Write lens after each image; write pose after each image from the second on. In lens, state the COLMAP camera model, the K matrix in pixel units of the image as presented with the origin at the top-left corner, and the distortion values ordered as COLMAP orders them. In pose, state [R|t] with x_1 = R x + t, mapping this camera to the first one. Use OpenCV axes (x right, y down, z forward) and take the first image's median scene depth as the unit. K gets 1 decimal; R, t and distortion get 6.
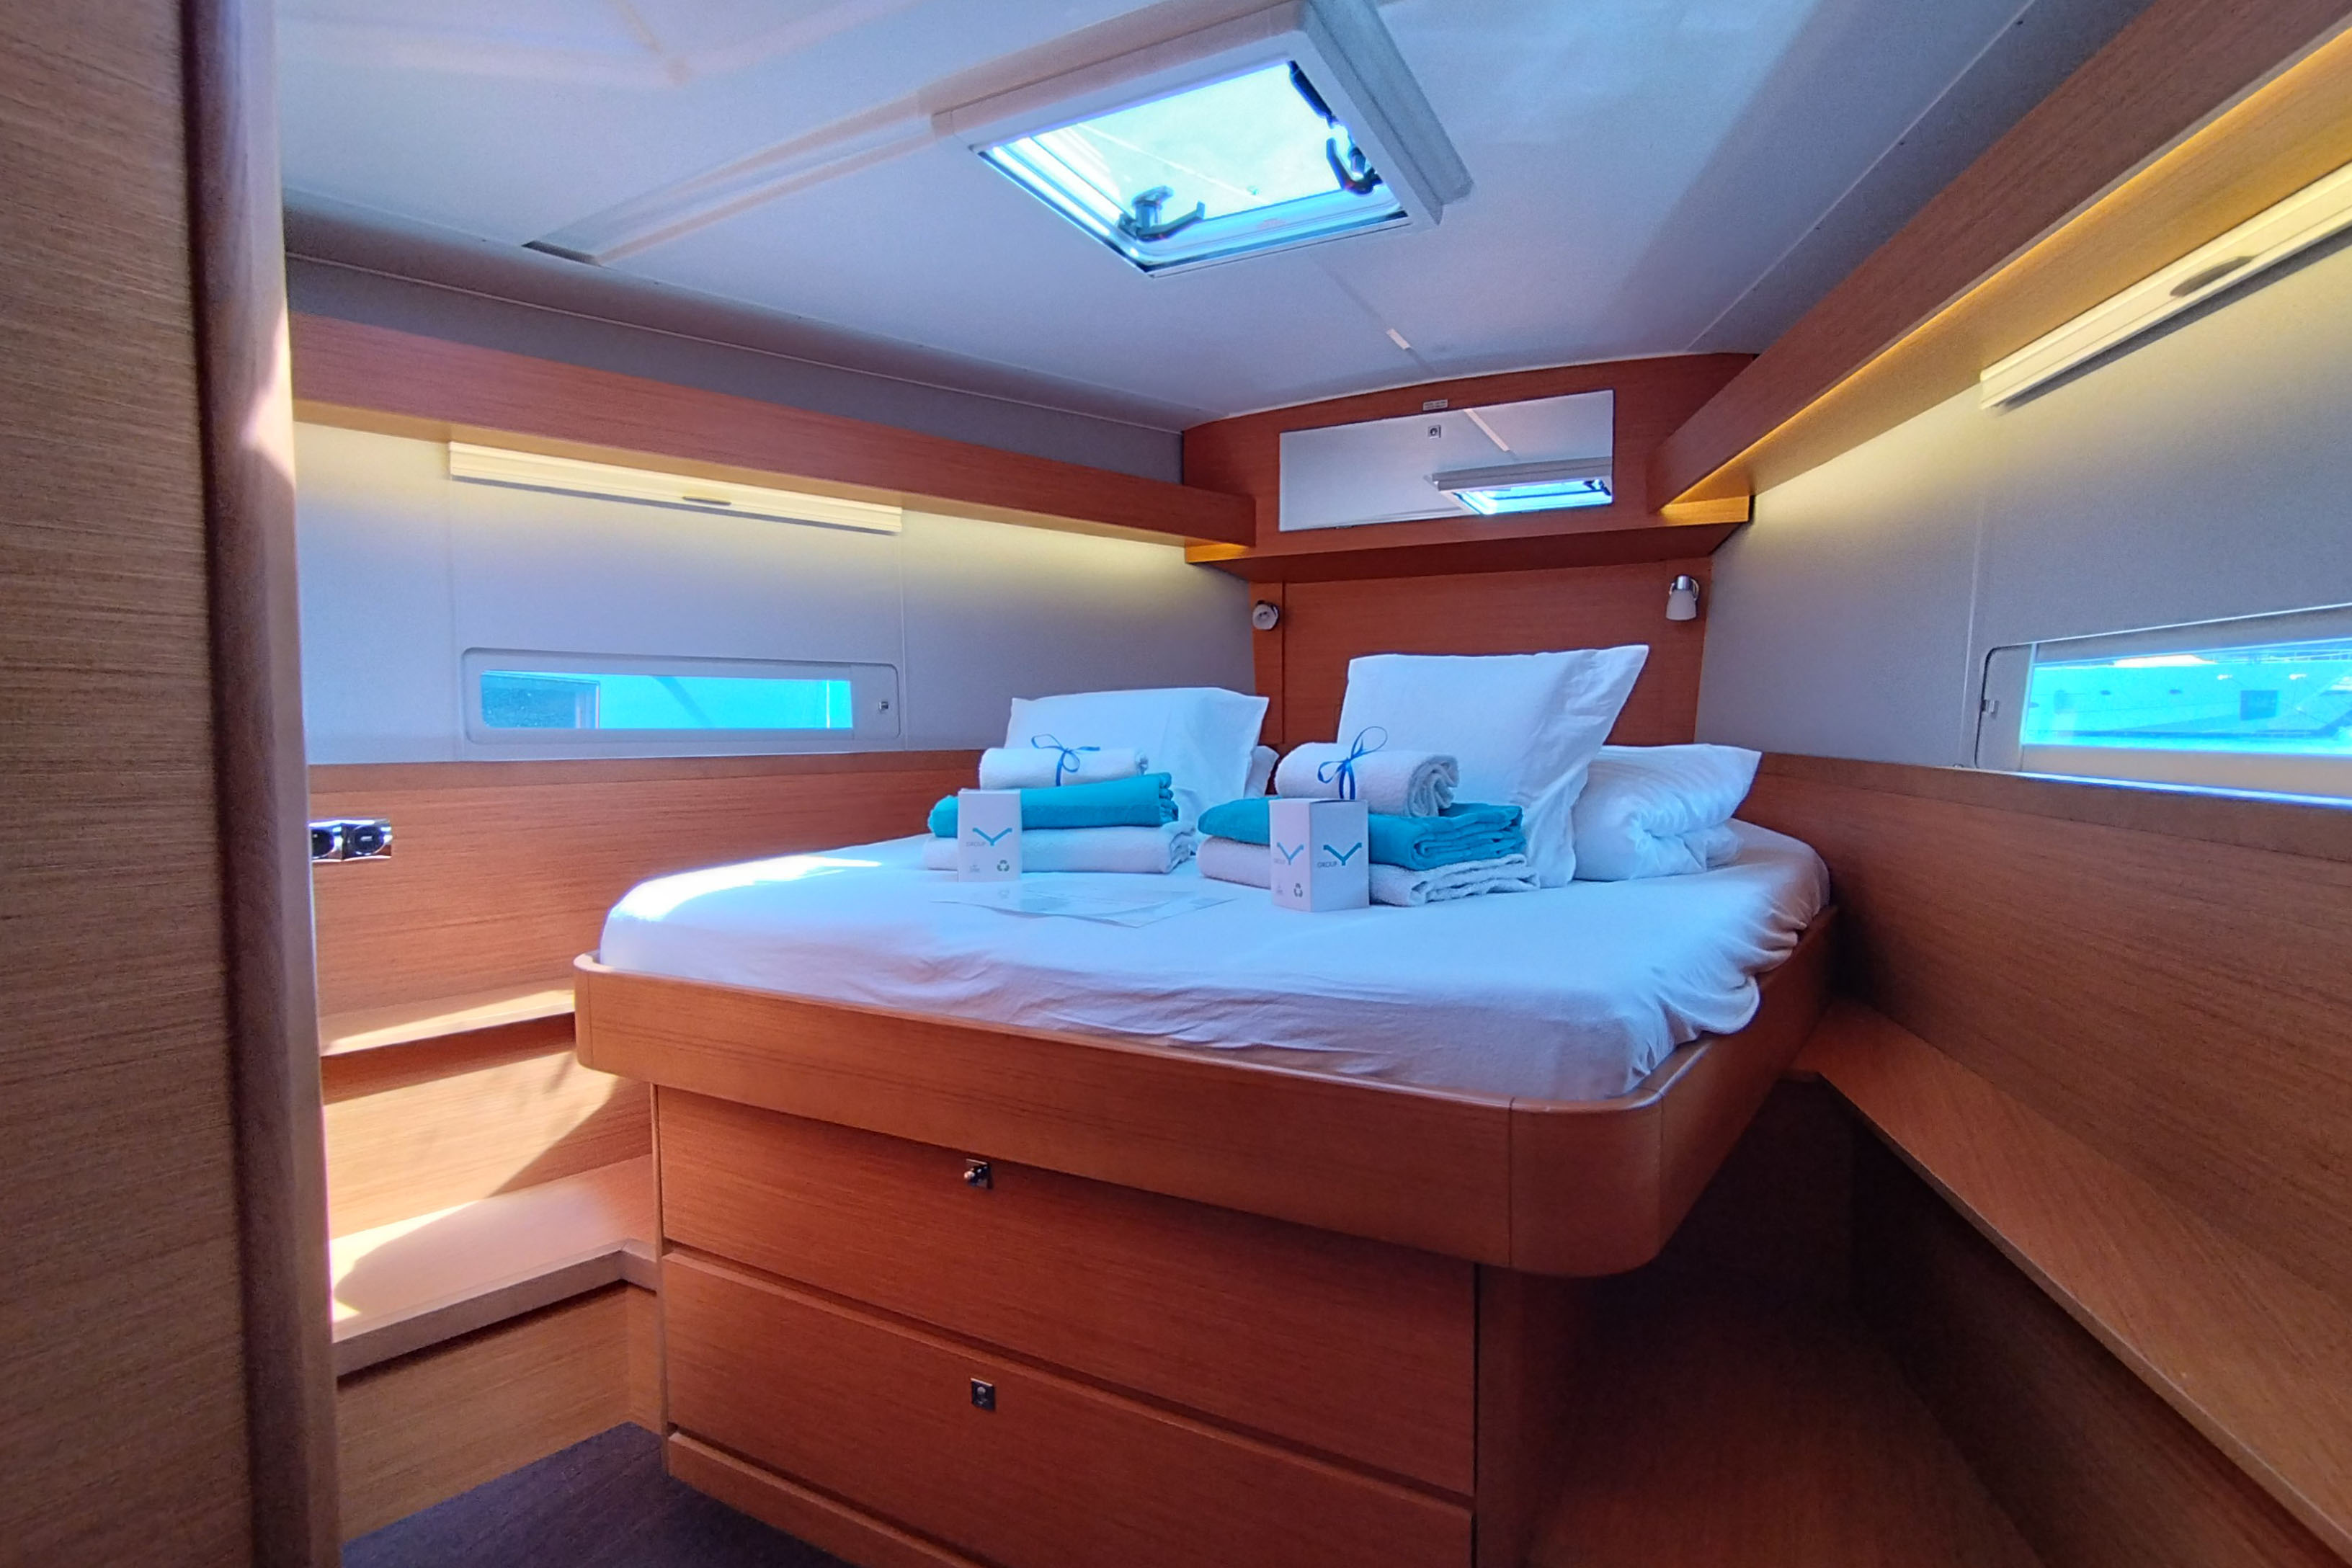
lens RADIAL K [[1088.2, 0, 1179.8], [0, 1088.2, 767.4], [0, 0, 1]] dist [-0.000481, -0.001207]
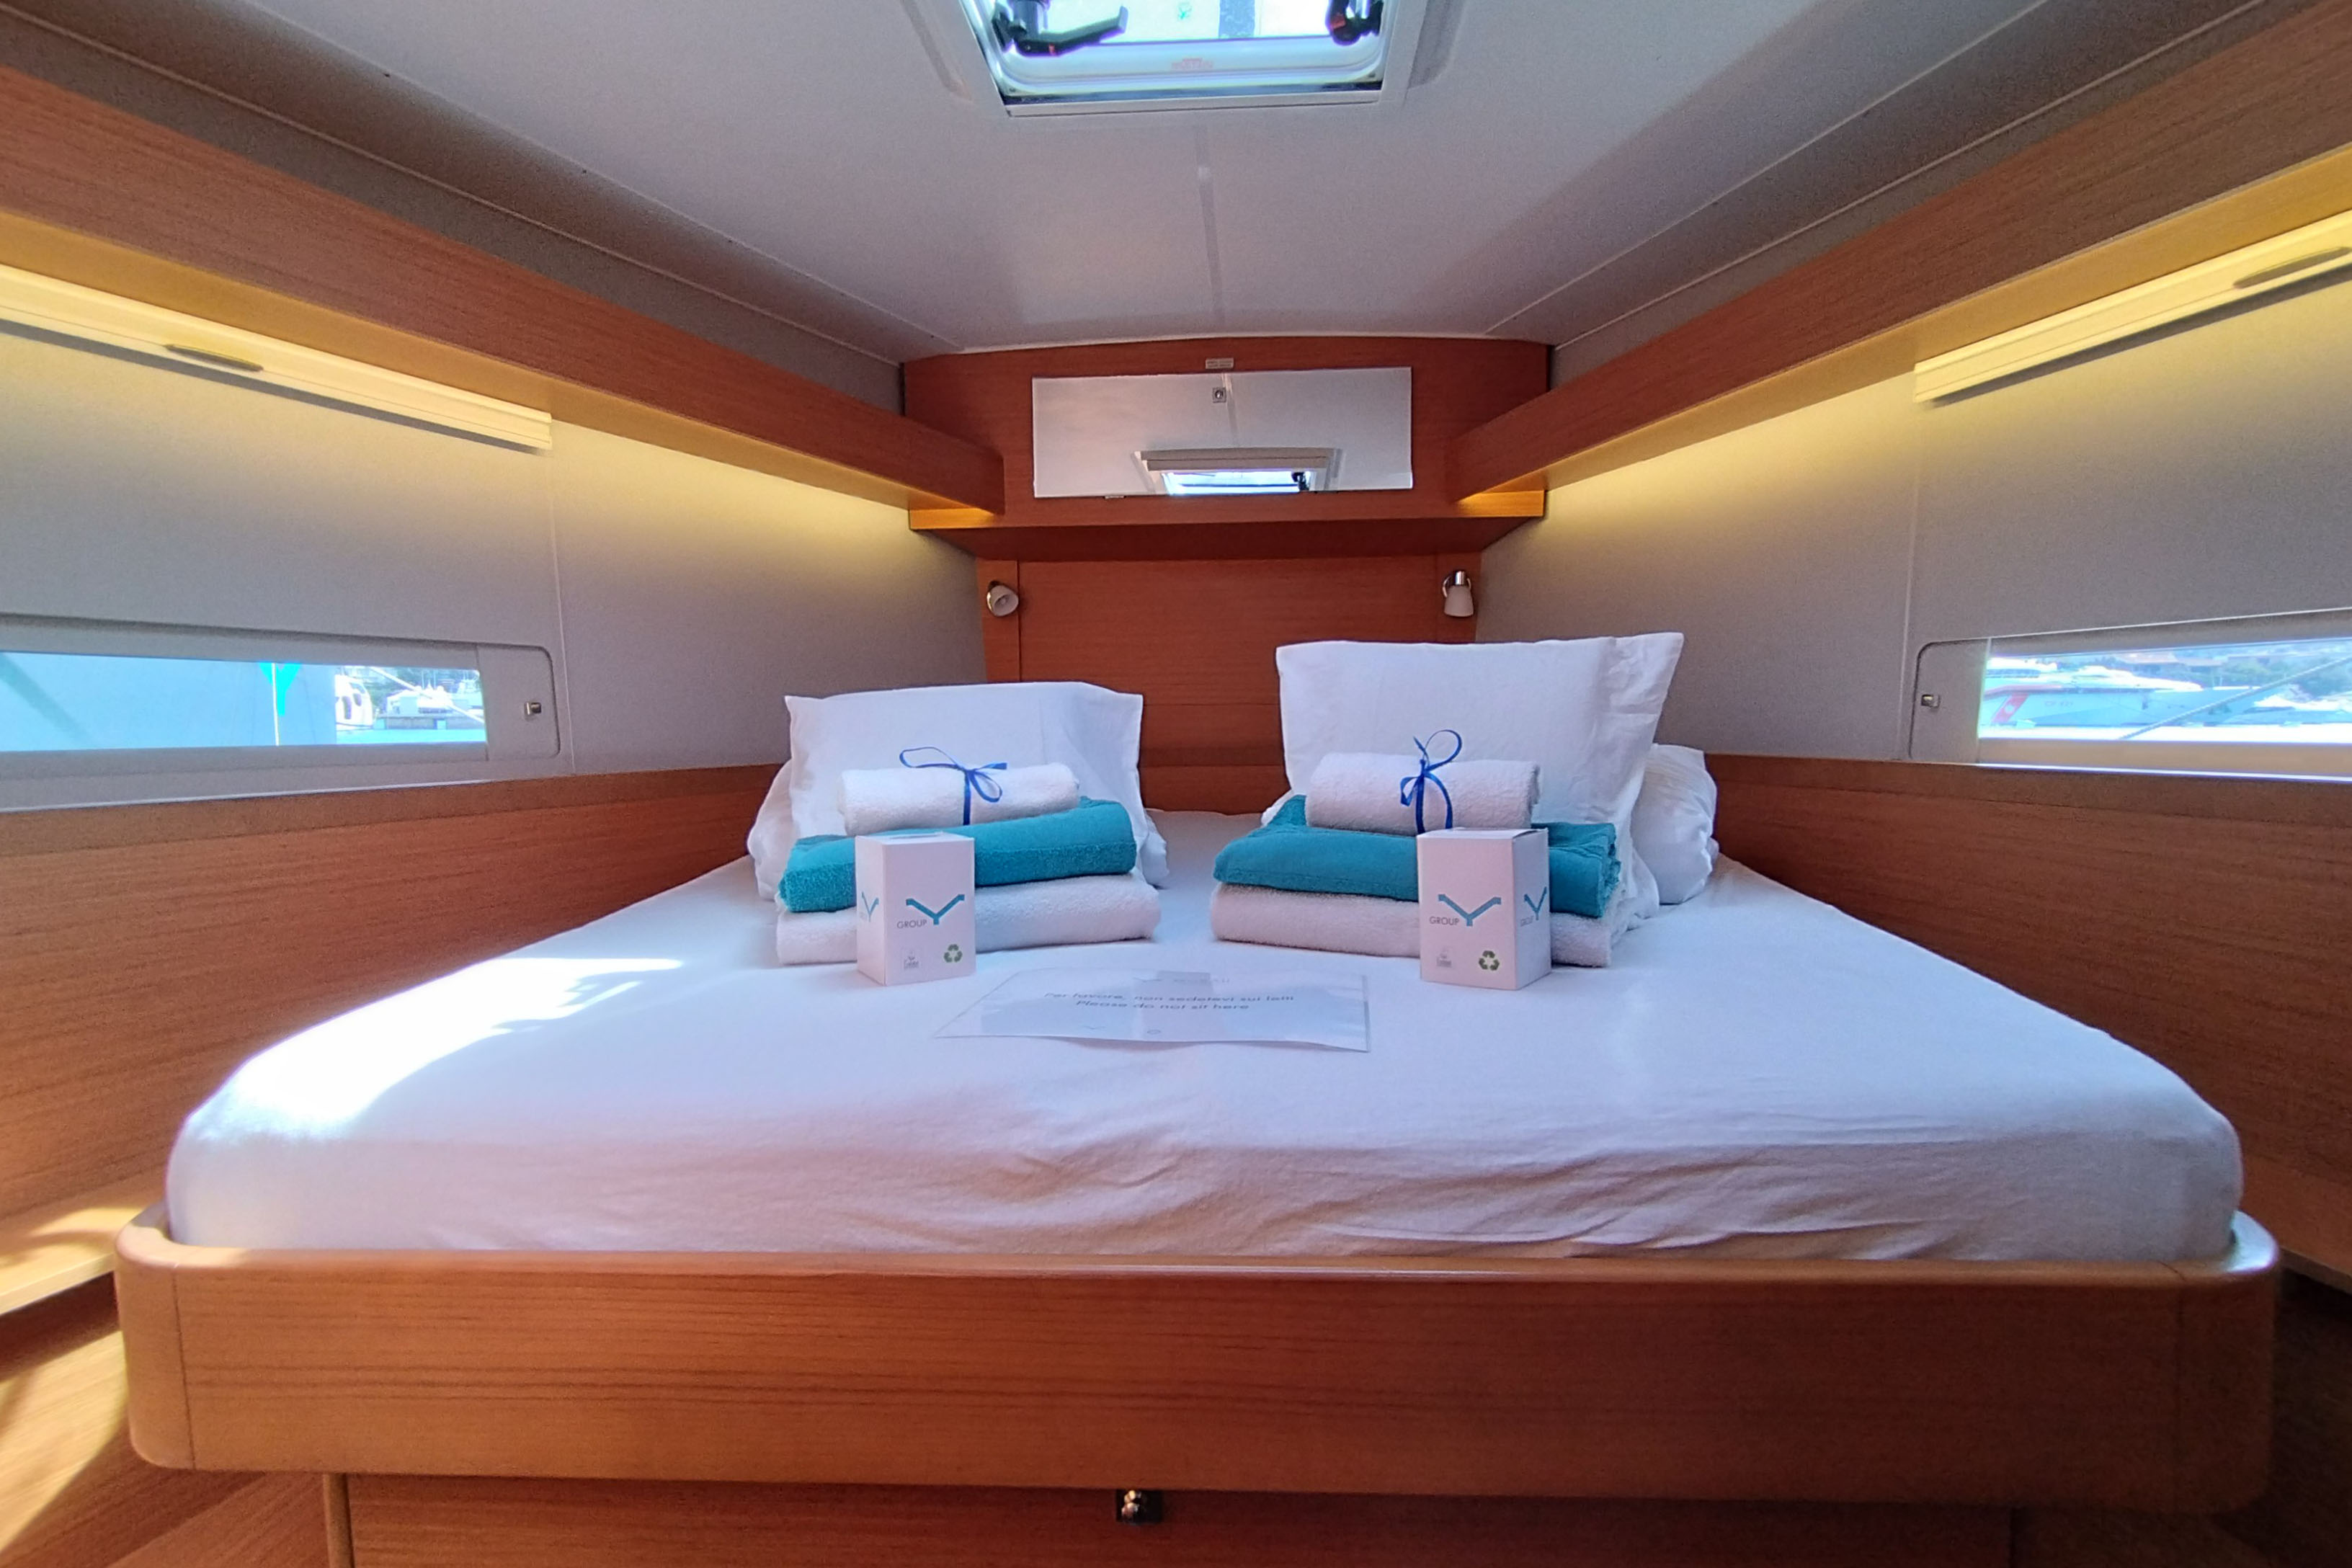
lens RADIAL K [[1088.2, 0, 1176.8], [0, 1088.2, 799.2], [0, 0, 1]] dist [-0.000481, -0.001207]
pose [[0.910812, -0.040305, 0.410849, -0.269678], [0.029360, 0.999027, 0.032918, -0.016295], [-0.411776, -0.017919, 0.911109, 0.319230]]
